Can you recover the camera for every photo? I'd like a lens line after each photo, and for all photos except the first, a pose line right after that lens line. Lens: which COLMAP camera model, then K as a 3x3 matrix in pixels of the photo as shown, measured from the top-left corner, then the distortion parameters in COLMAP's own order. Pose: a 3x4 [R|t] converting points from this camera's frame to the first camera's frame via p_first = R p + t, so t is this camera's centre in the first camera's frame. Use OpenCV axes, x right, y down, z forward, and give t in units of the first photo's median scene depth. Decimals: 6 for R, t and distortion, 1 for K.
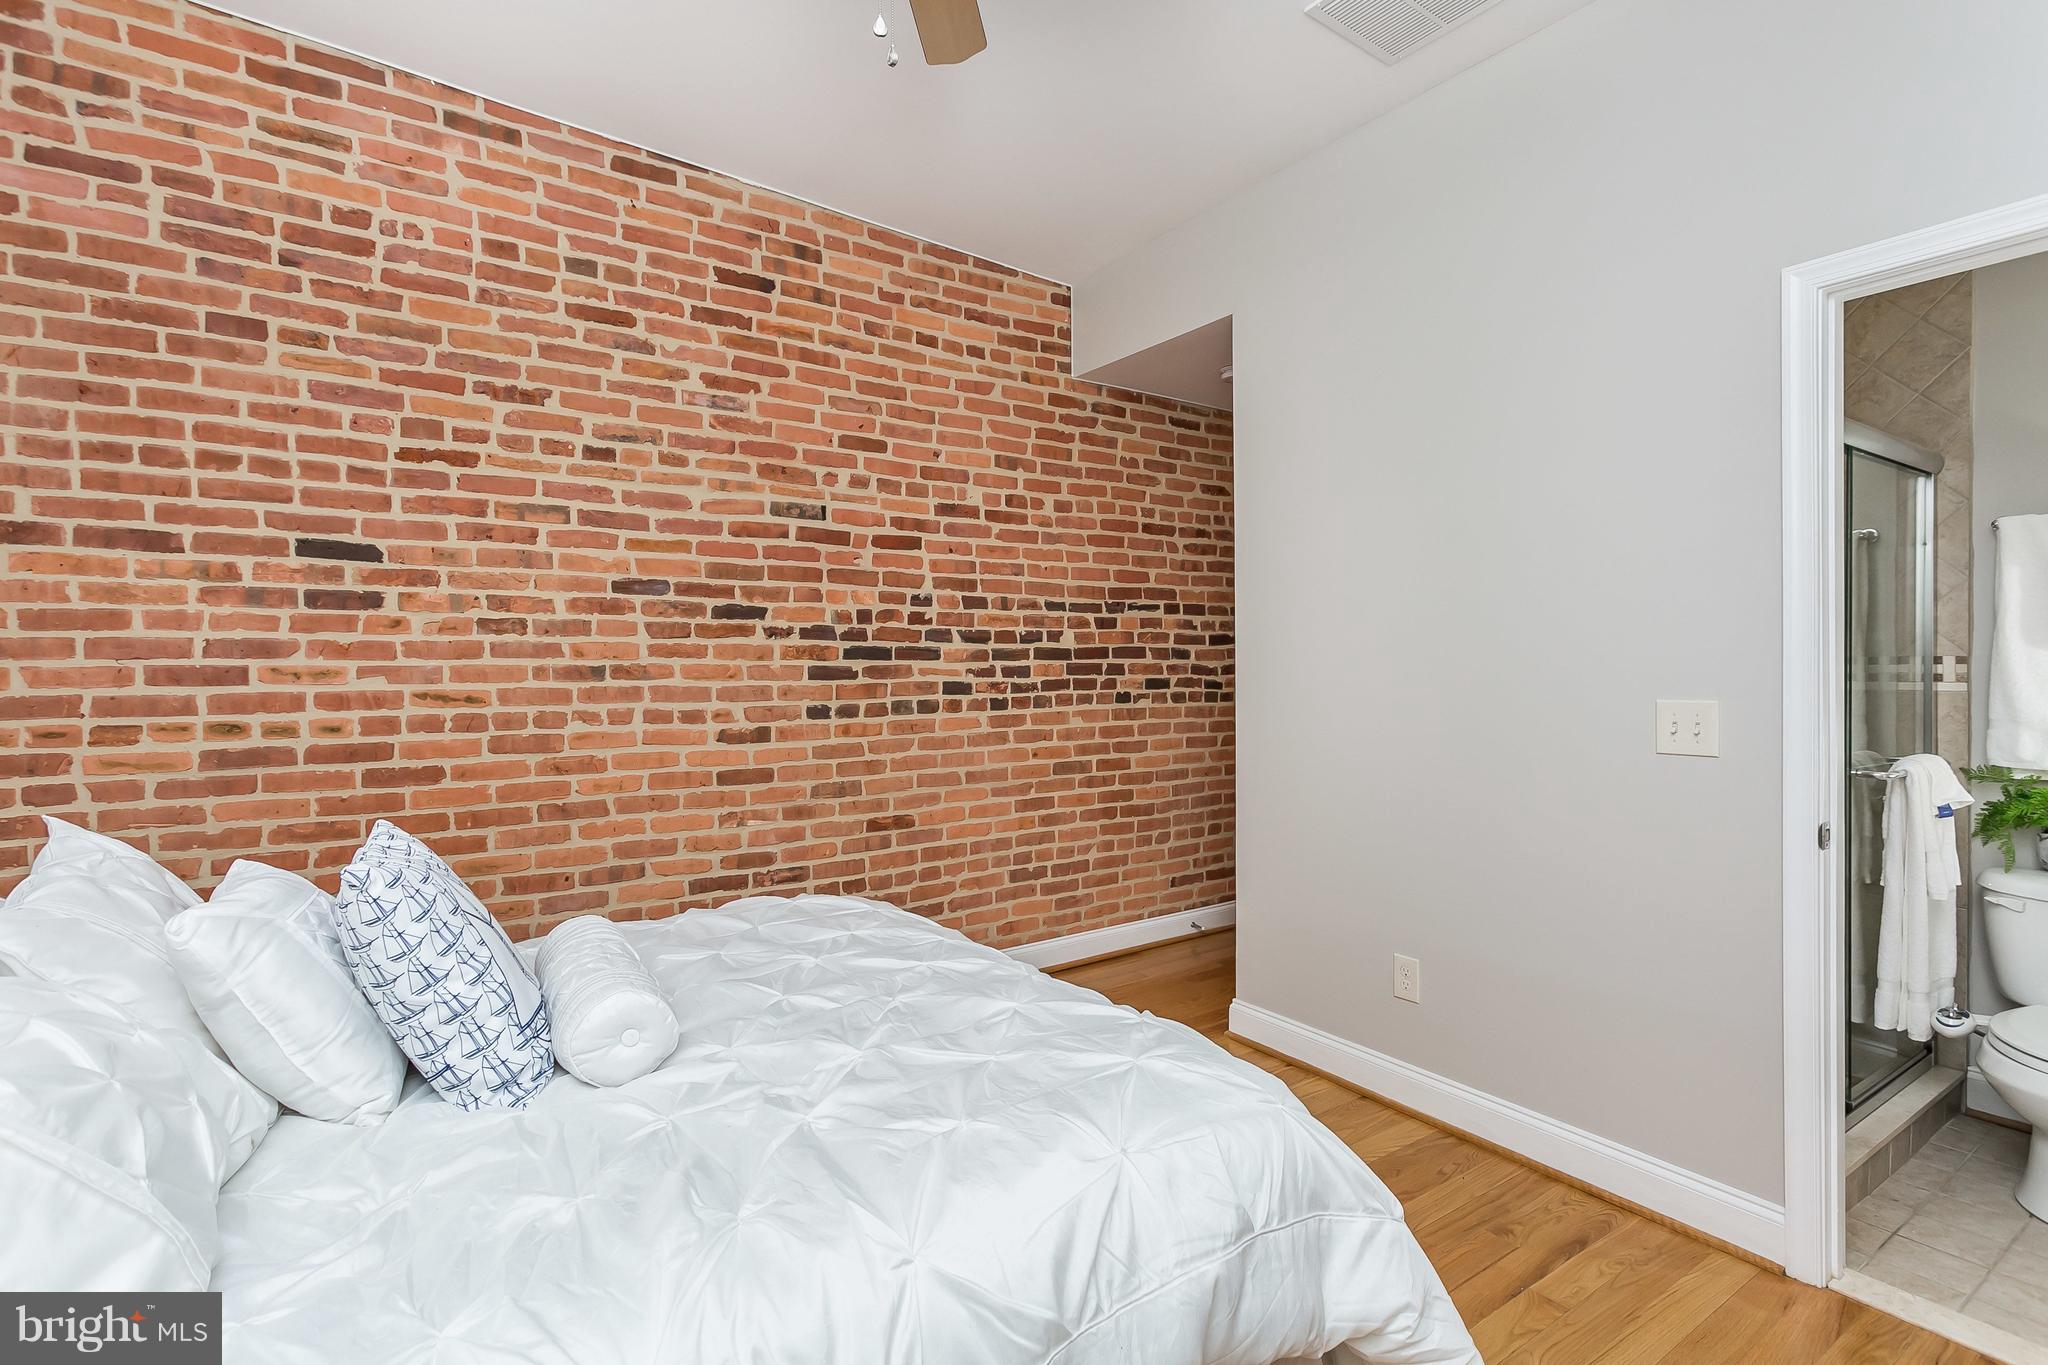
lens RADIAL K [[972.4, 0, 1024.0], [0, 972.4, 682.5], [0, 0, 1]] dist [0.002286, 0.001068]
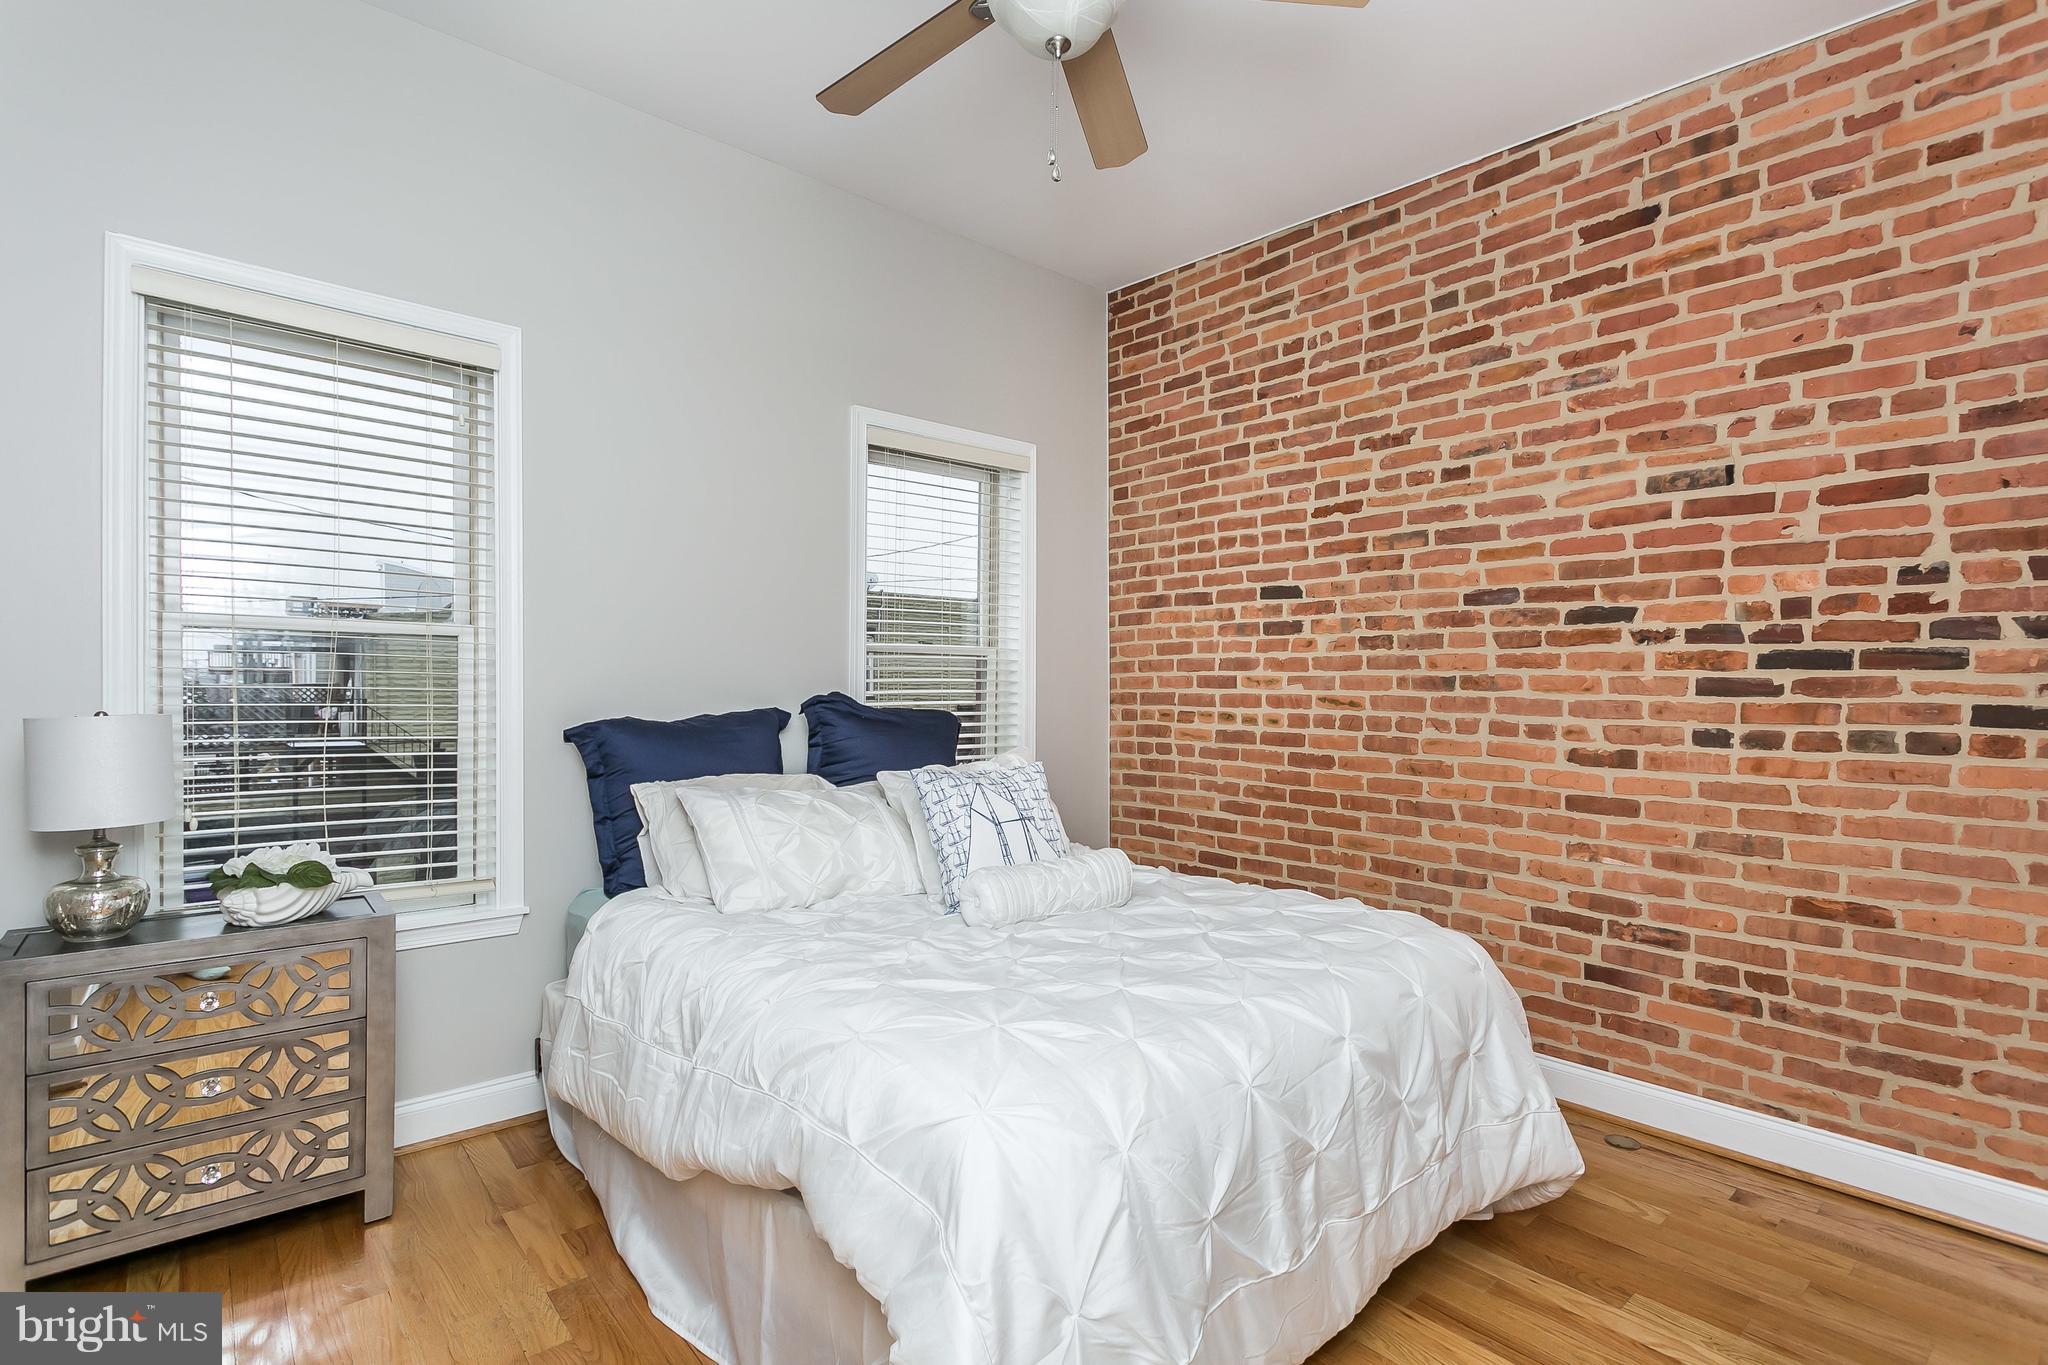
lens RADIAL K [[972.4, 0, 1024.0], [0, 972.4, 682.5], [0, 0, 1]] dist [0.002286, 0.001068]
pose [[0.105974, 0.015257, -0.994252, 0.528116], [-0.011913, 0.999830, 0.014072, -0.018862], [0.994297, 0.010353, 0.106138, 0.408199]]
